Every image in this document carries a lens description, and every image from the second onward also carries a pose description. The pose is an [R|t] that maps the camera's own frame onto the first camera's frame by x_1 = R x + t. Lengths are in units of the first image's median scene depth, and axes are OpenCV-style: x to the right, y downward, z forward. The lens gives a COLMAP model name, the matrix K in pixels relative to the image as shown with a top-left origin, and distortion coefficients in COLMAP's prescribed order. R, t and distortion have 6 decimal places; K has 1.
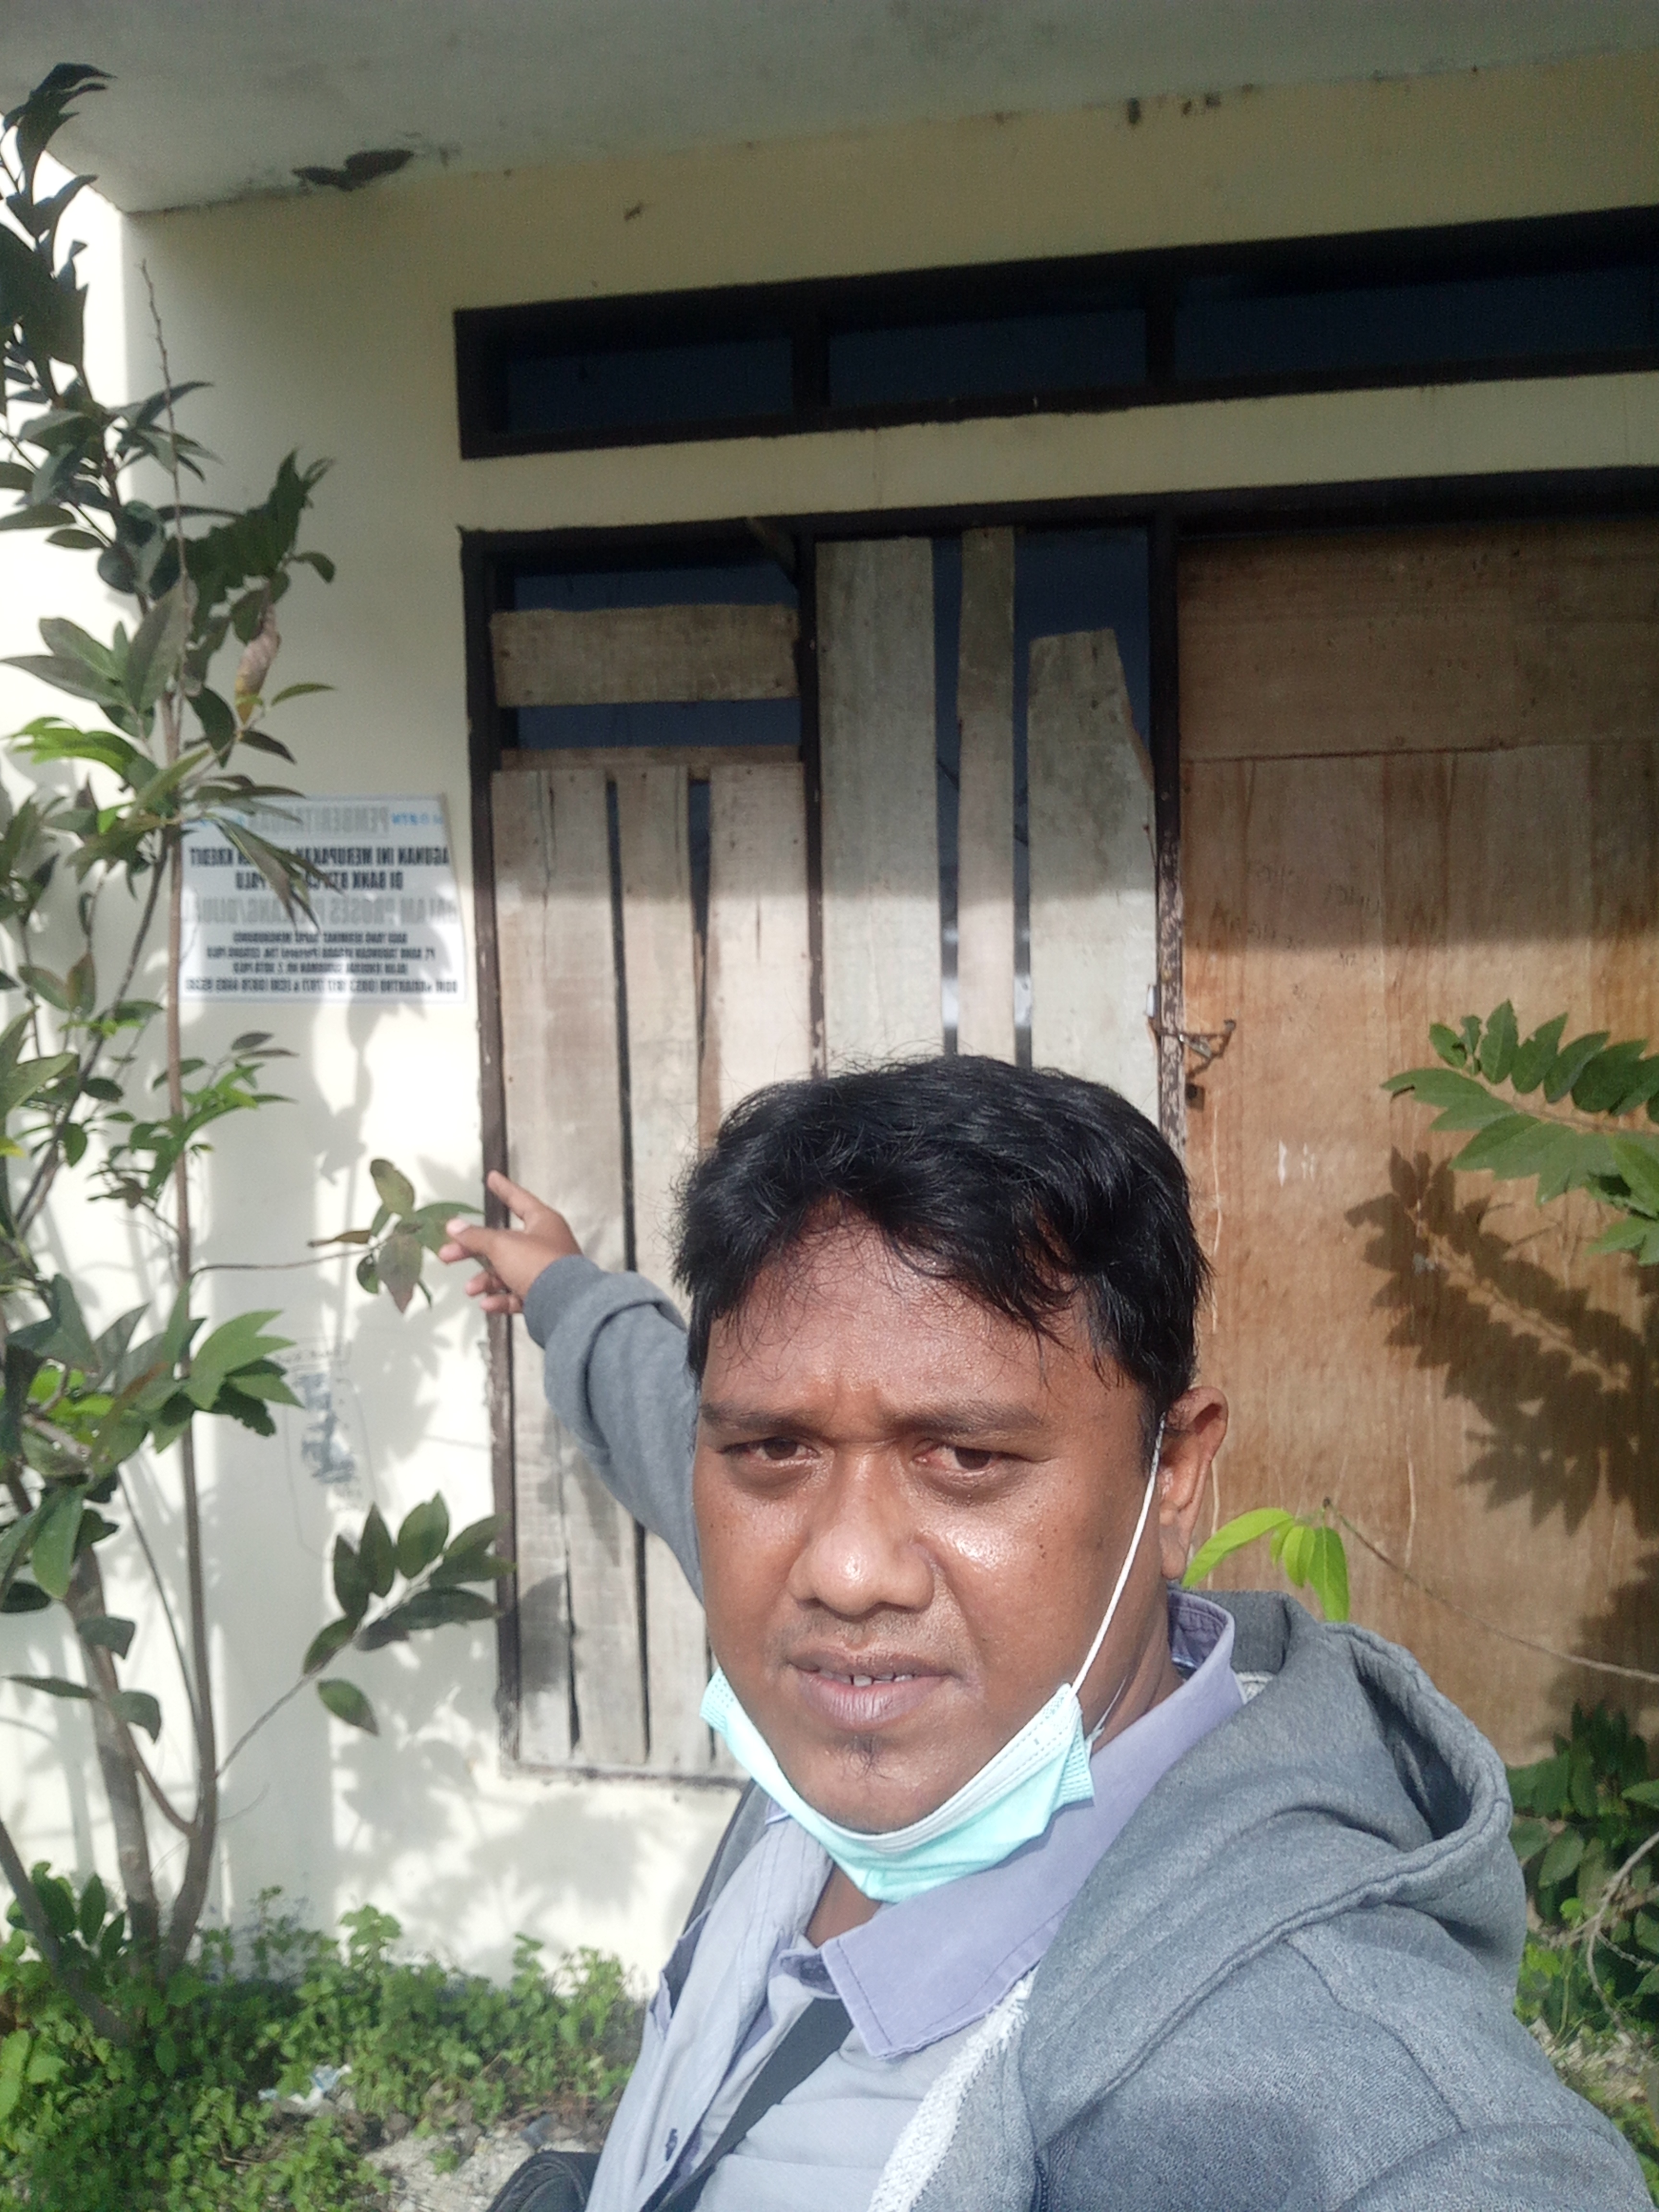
lens RADIAL K [[1945.2, 0, 787.4], [0, 1945.2, 1079.4], [0, 0, 1]] dist [0.032718, -0.093891]
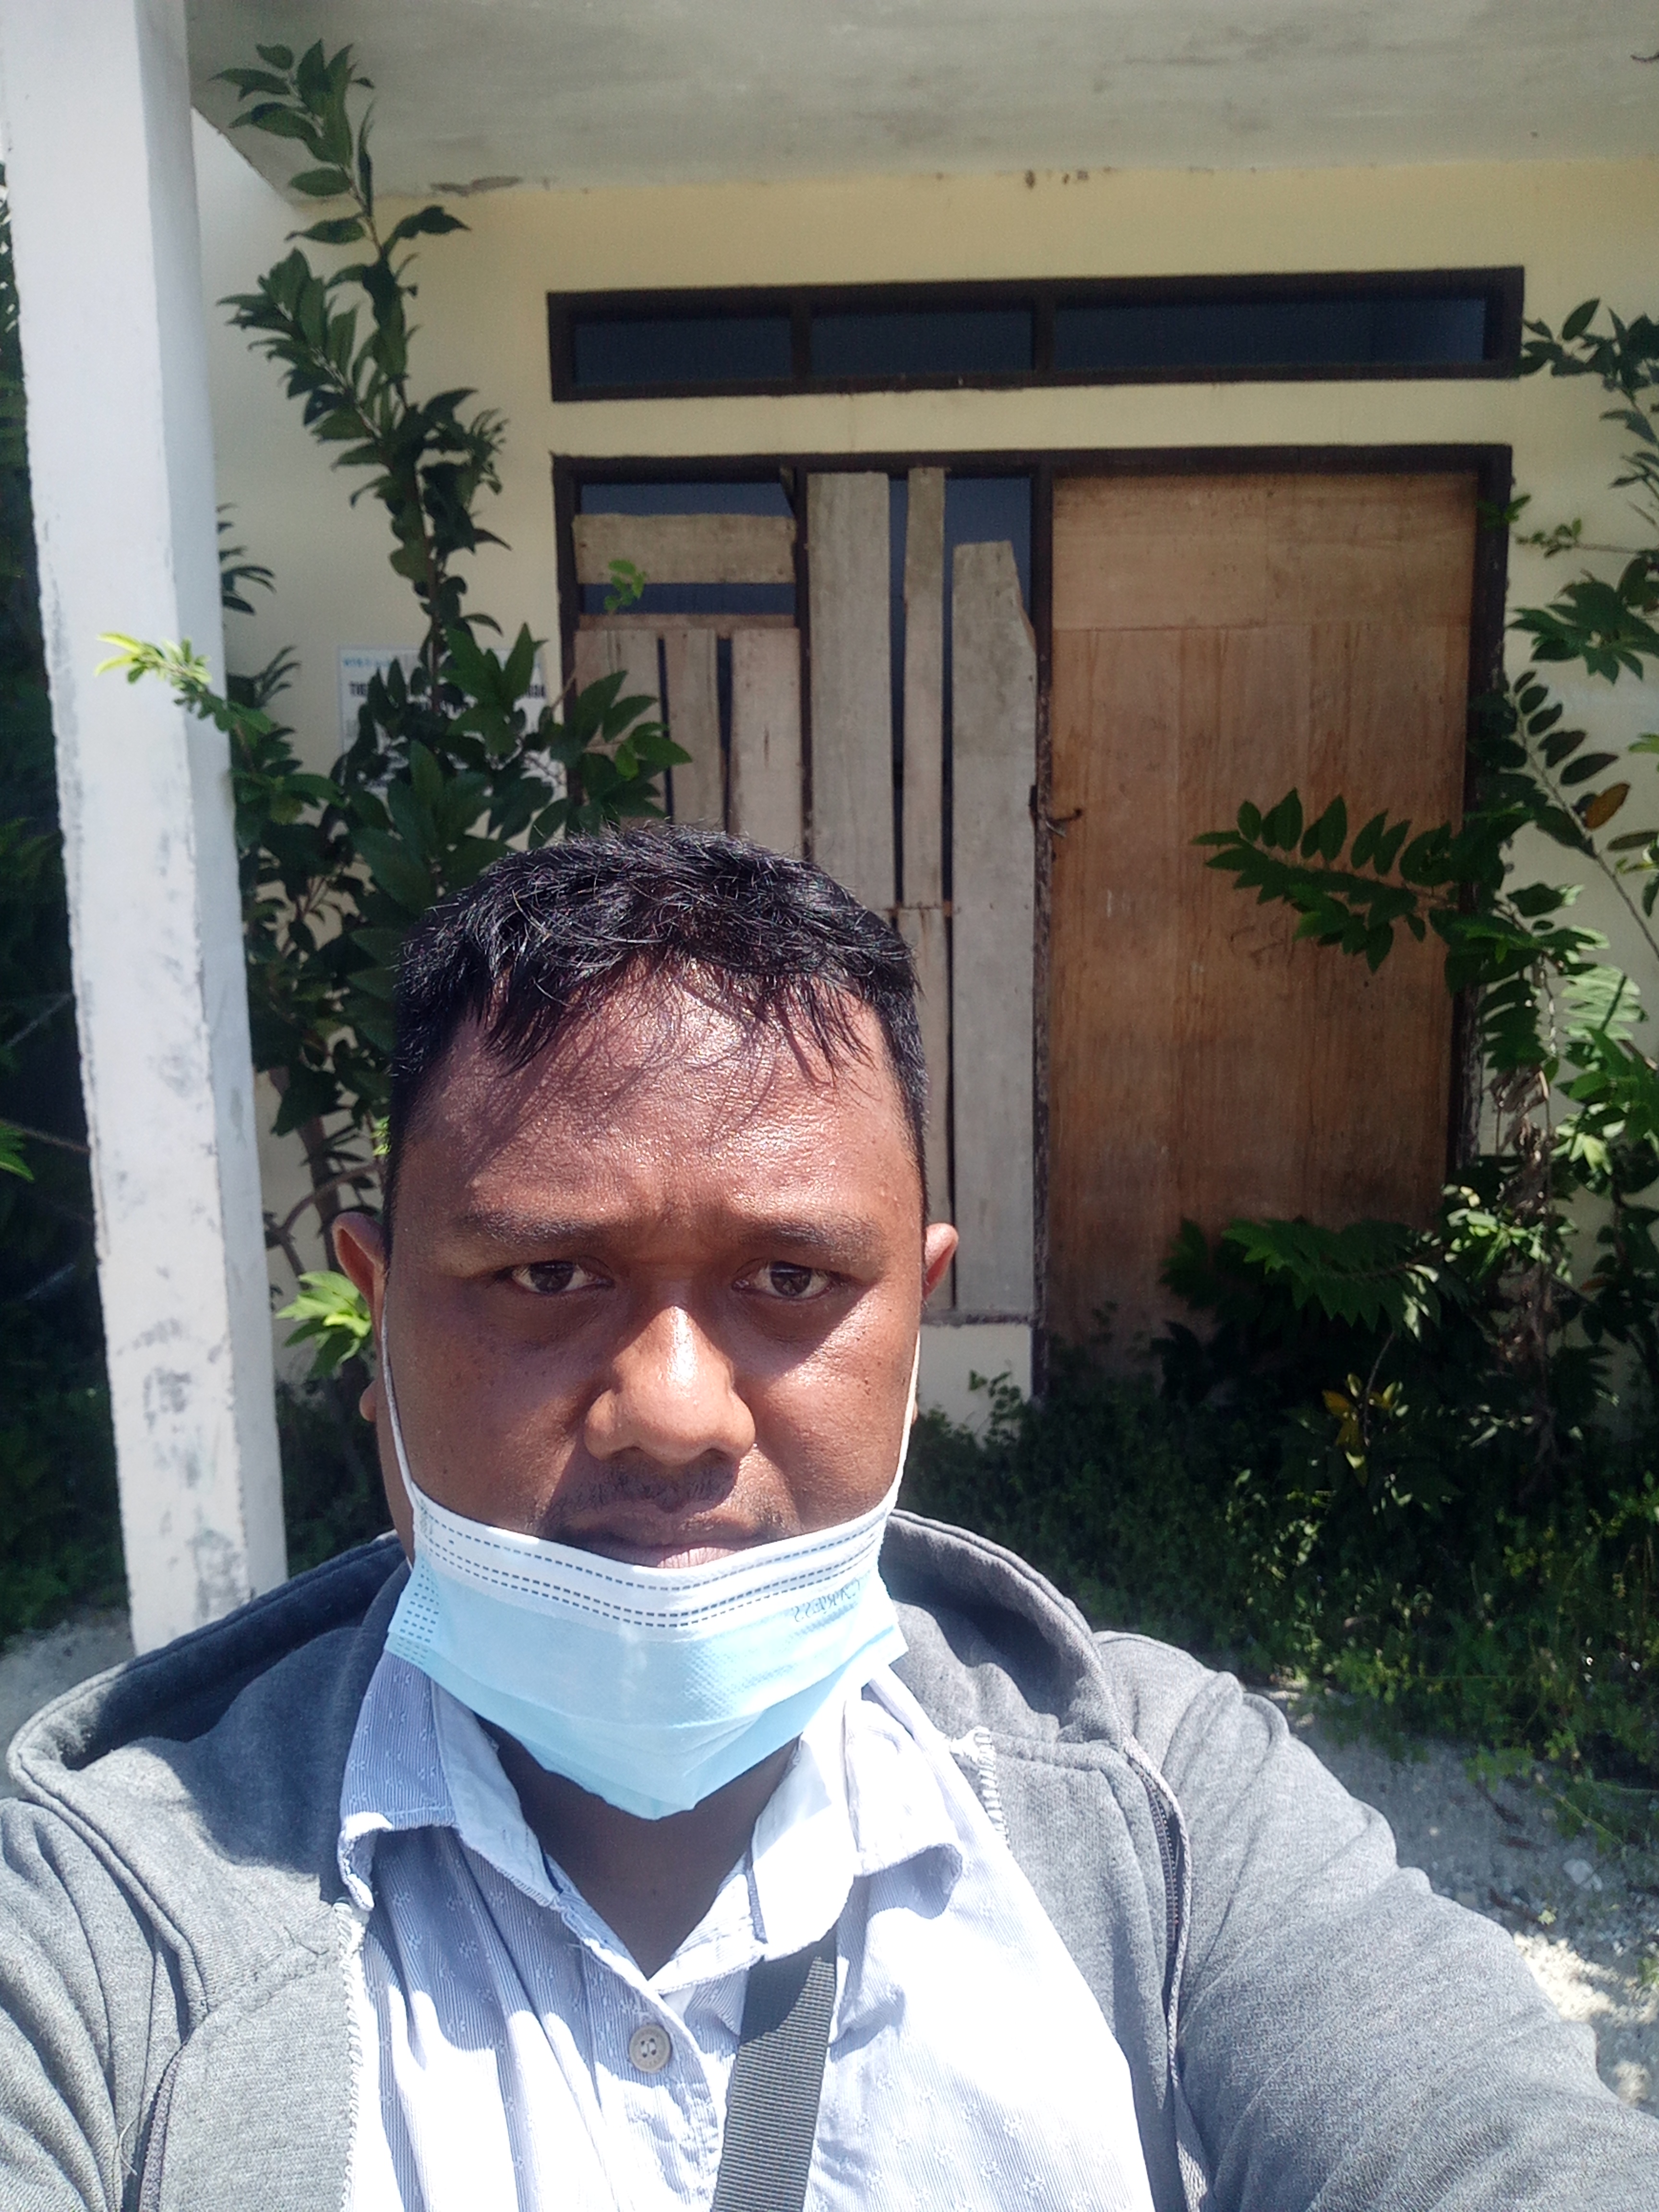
lens RADIAL K [[1945.2, 0, 828.5], [0, 1945.2, 1120.0], [0, 0, 1]] dist [0.032718, -0.093891]
pose [[0.986676, -0.028362, 0.160204, -0.214694], [0.005643, 0.990061, 0.140525, -0.004711], [-0.162597, -0.137749, 0.977030, -0.476052]]
